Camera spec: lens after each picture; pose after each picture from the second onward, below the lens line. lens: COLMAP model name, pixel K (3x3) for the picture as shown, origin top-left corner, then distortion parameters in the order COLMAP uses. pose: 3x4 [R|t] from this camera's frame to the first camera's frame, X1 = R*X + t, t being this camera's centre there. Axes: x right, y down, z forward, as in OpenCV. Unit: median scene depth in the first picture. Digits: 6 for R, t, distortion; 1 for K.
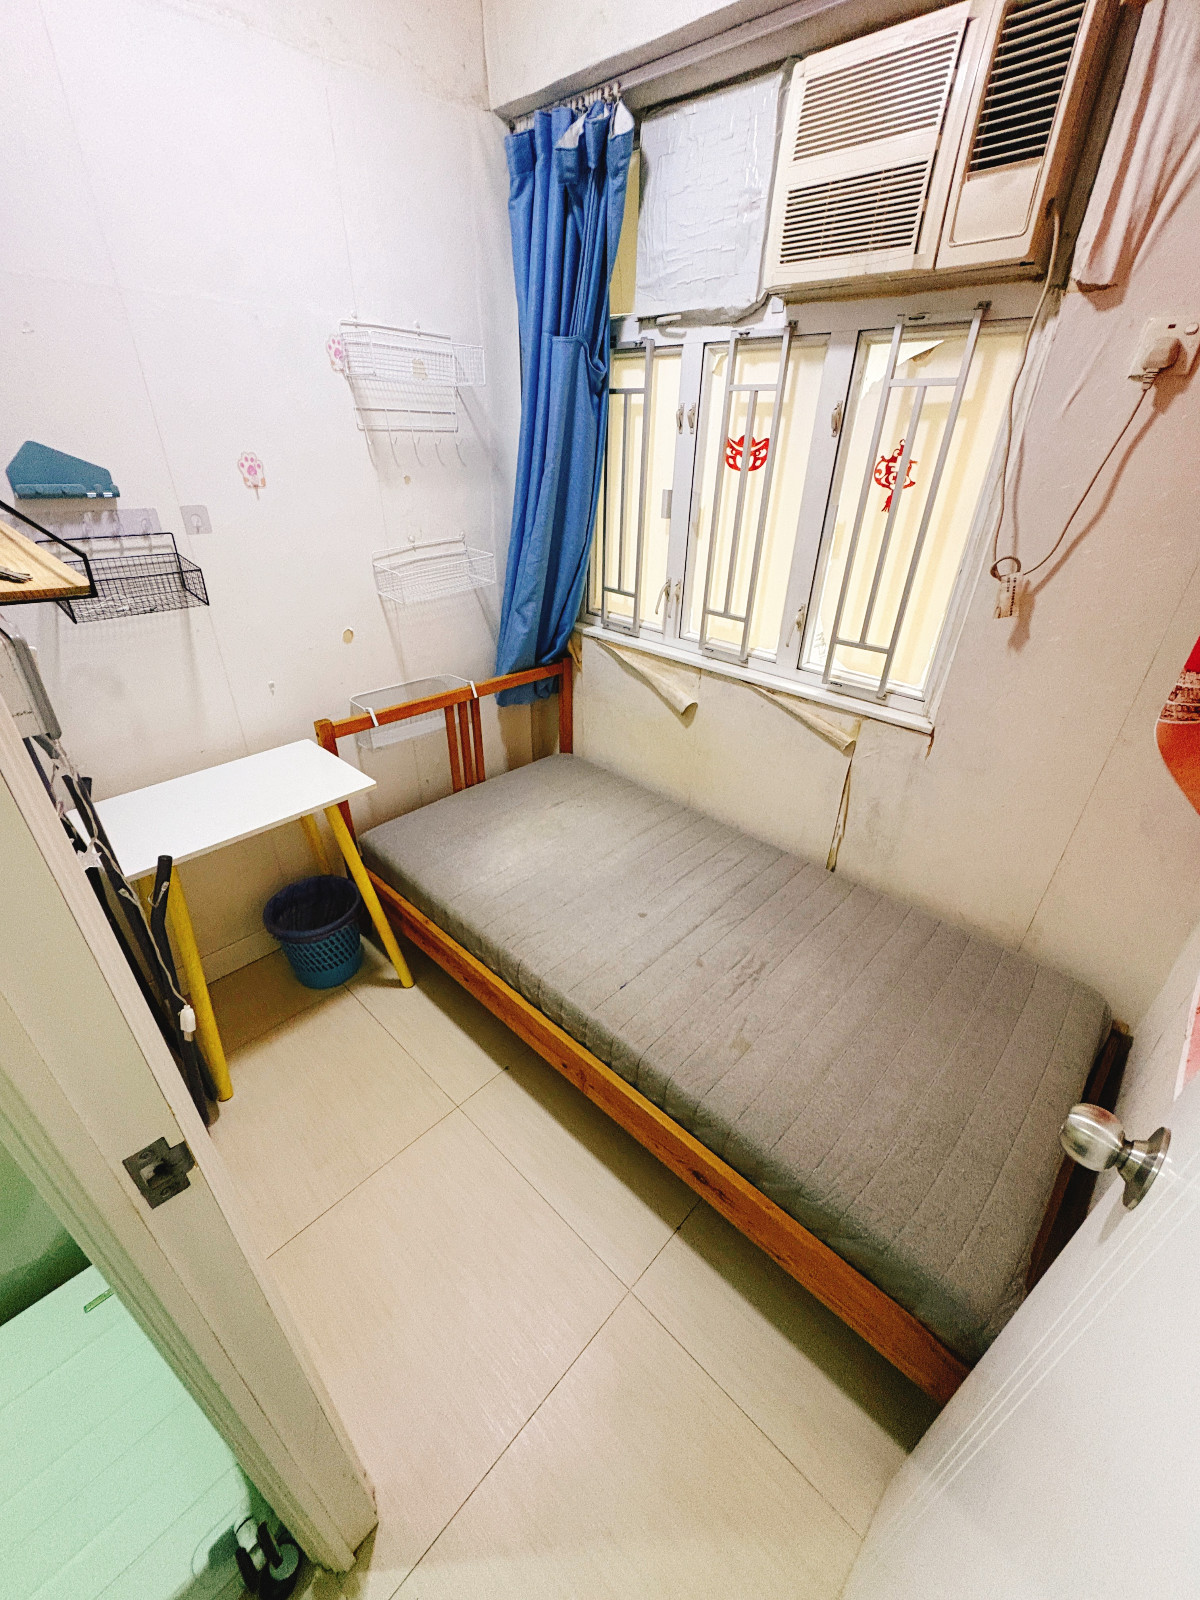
lens RADIAL K [[639.7, 0, 602.1], [0, 639.7, 801.1], [0, 0, 1]] dist [0.000694, 0.000028]
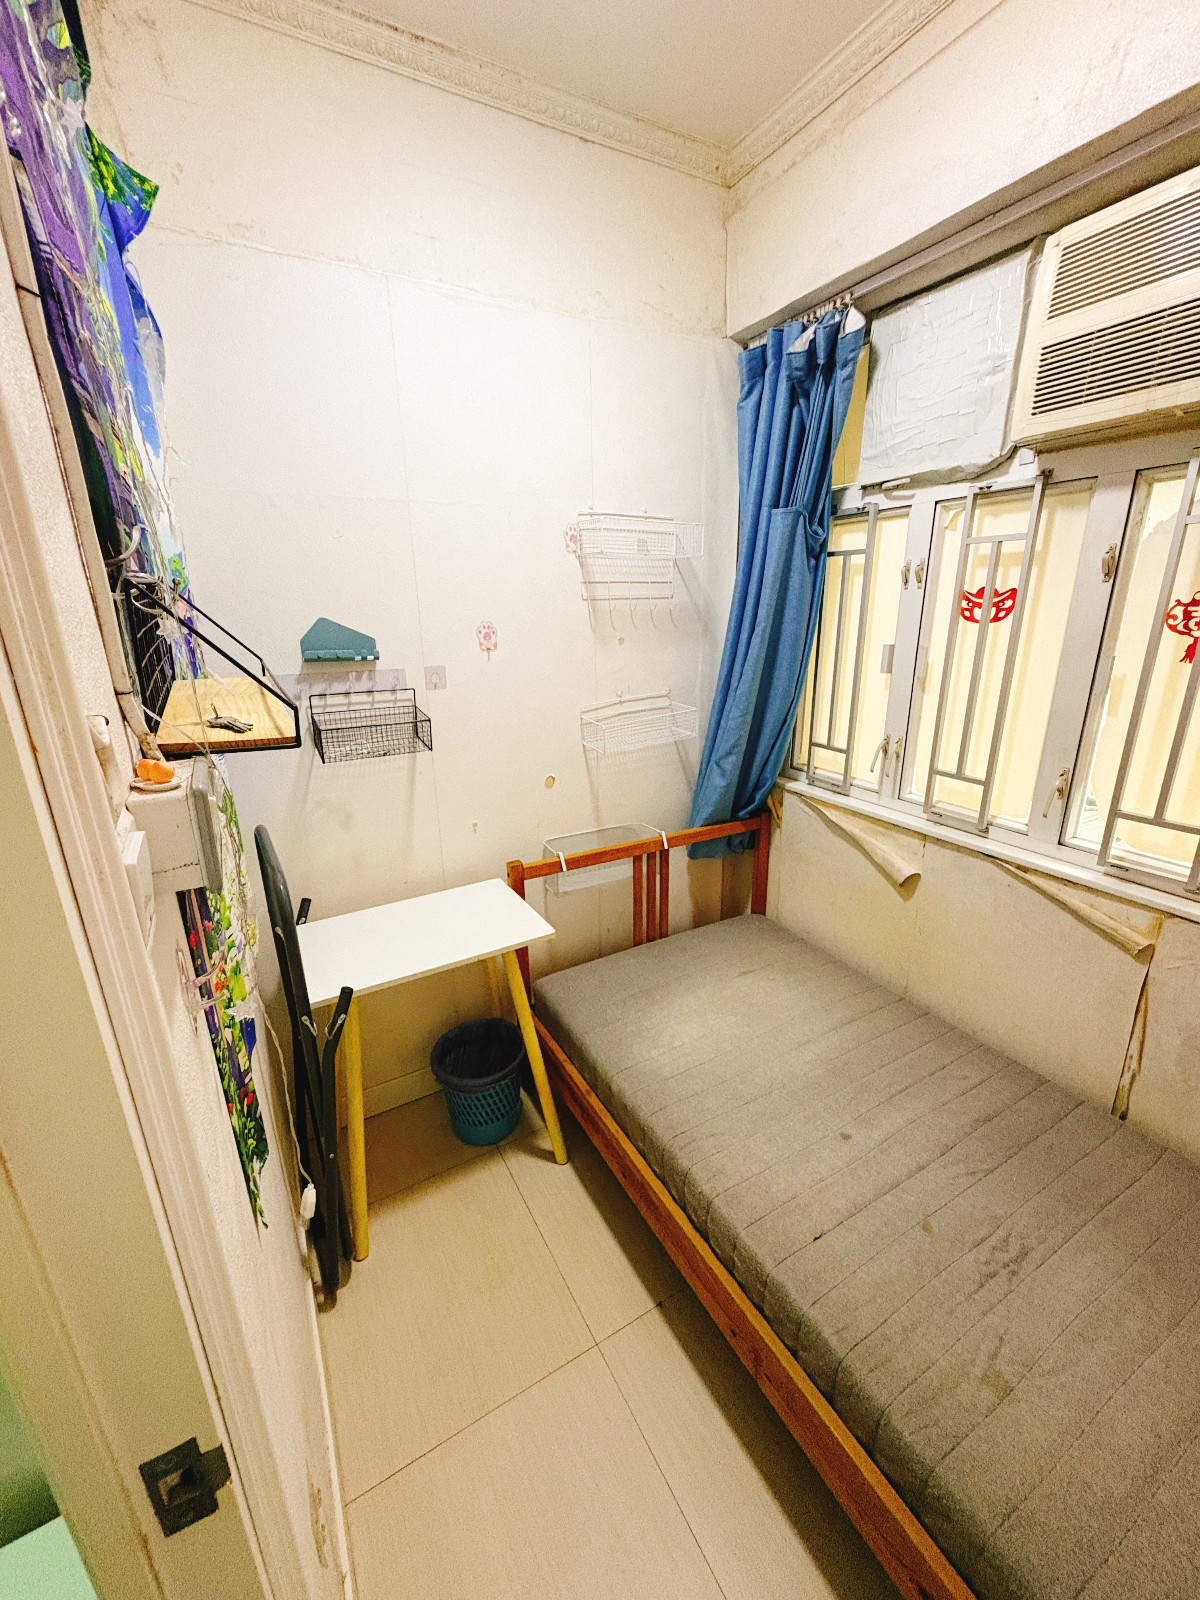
lens RADIAL K [[639.7, 0, 600.2], [0, 639.7, 799.4], [0, 0, 1]] dist [0.000694, 0.000028]
pose [[0.953733, 0.049511, -0.296552, -0.013944], [-0.114697, 0.971669, -0.206648, -0.032224], [0.277919, 0.231101, 0.932391, 0.080088]]
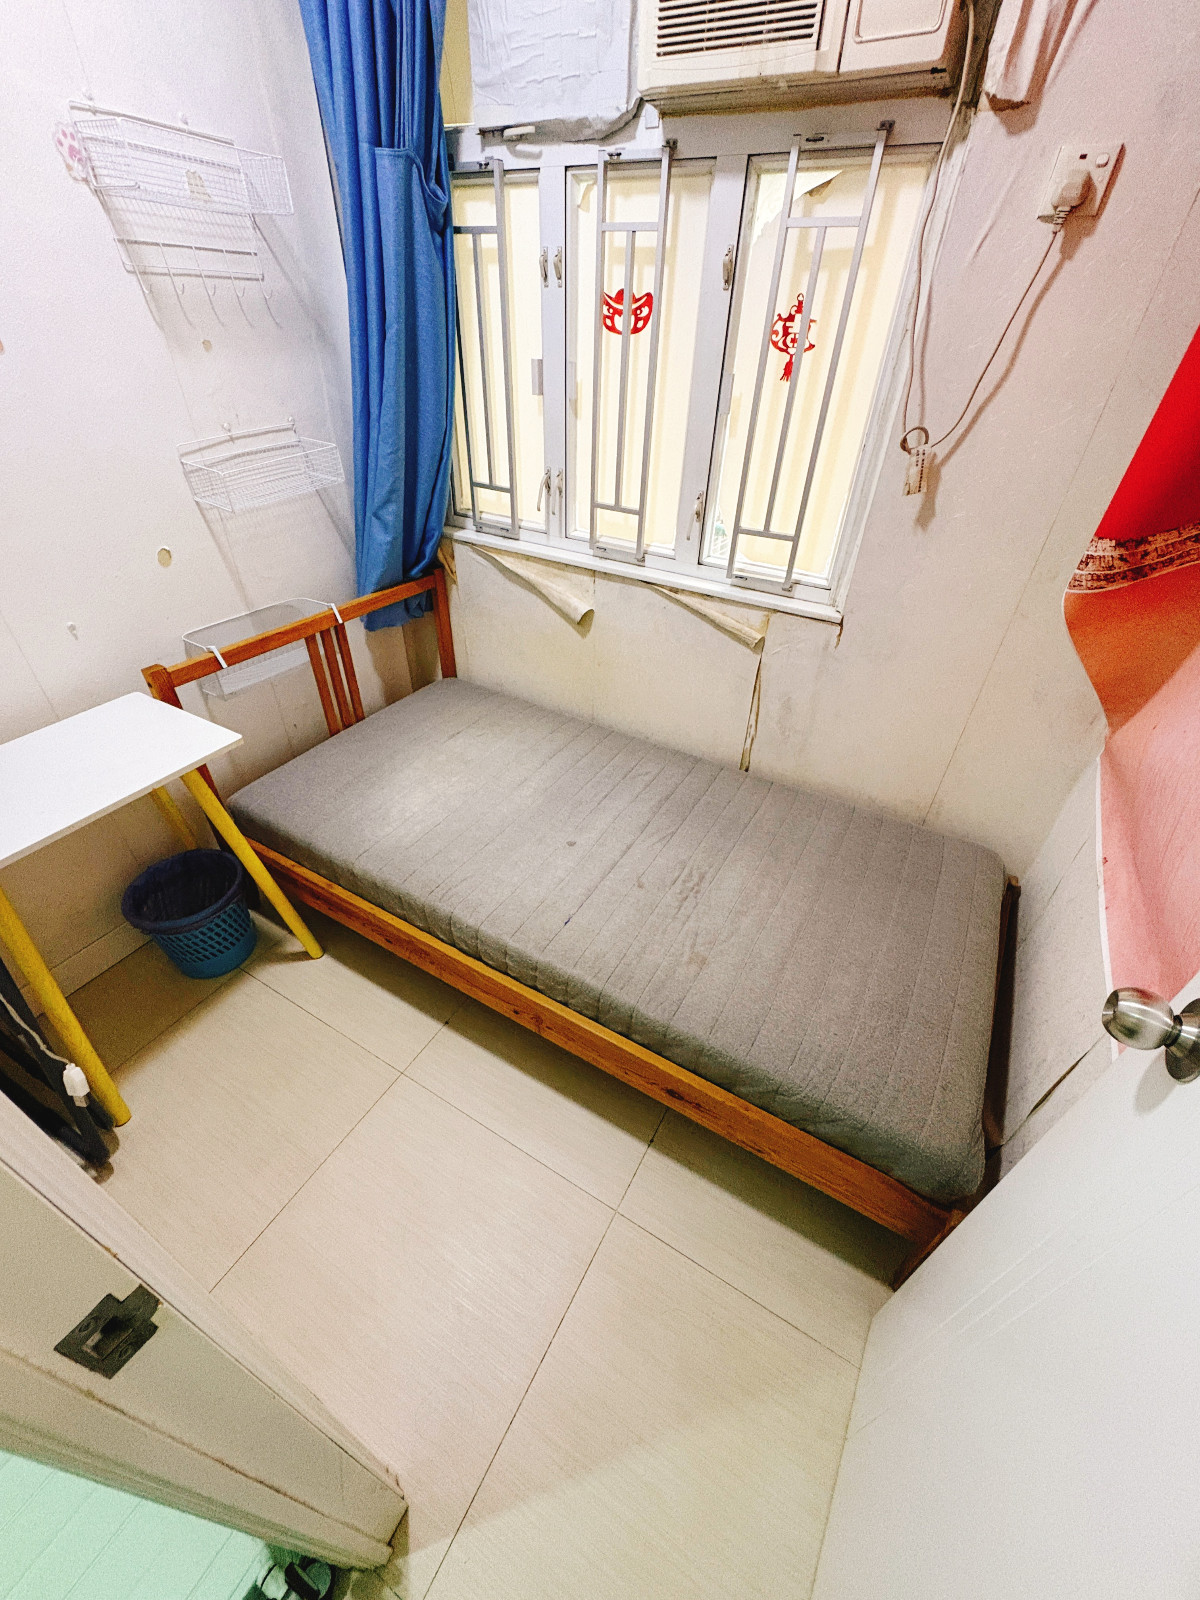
lens RADIAL K [[639.7, 0, 603.1], [0, 639.7, 801.3], [0, 0, 1]] dist [0.000694, 0.000028]
pose [[0.972430, -0.133942, 0.190889, -0.068335], [0.107276, 0.983774, 0.143806, -0.015690], [-0.207053, -0.119364, 0.971021, 0.083961]]
